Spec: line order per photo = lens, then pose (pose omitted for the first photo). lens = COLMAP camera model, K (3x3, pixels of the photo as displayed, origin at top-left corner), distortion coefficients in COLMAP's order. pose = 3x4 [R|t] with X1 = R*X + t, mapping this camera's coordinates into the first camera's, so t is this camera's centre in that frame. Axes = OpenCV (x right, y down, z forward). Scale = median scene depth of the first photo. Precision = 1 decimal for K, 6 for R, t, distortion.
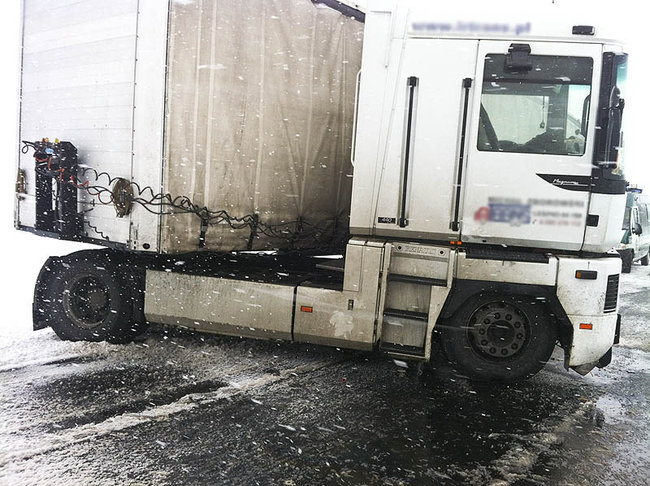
lens RADIAL K [[628.0, 0, 324.8], [0, 628.0, 243.9], [0, 0, 1]] dist [-0.007052, 0.000000]
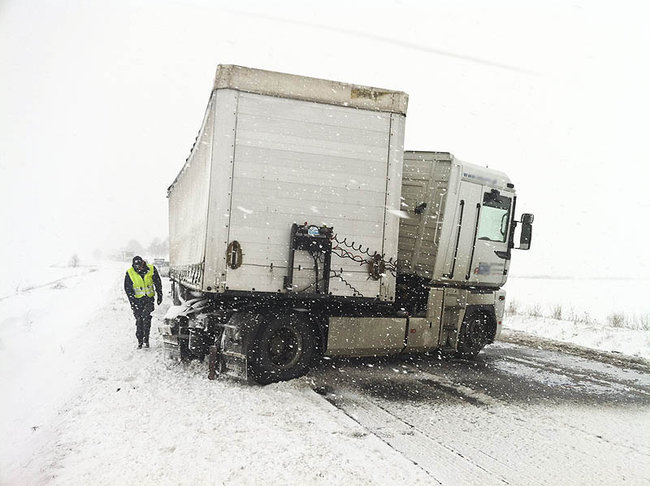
lens RADIAL K [[628.0, 0, 324.3], [0, 628.0, 242.7], [0, 0, 1]] dist [-0.007052, 0.000000]
pose [[0.594376, 0.005817, 0.804166, -1.620812], [0.047457, 0.997977, -0.042295, -0.074619], [-0.802785, 0.063302, 0.592898, 0.210153]]
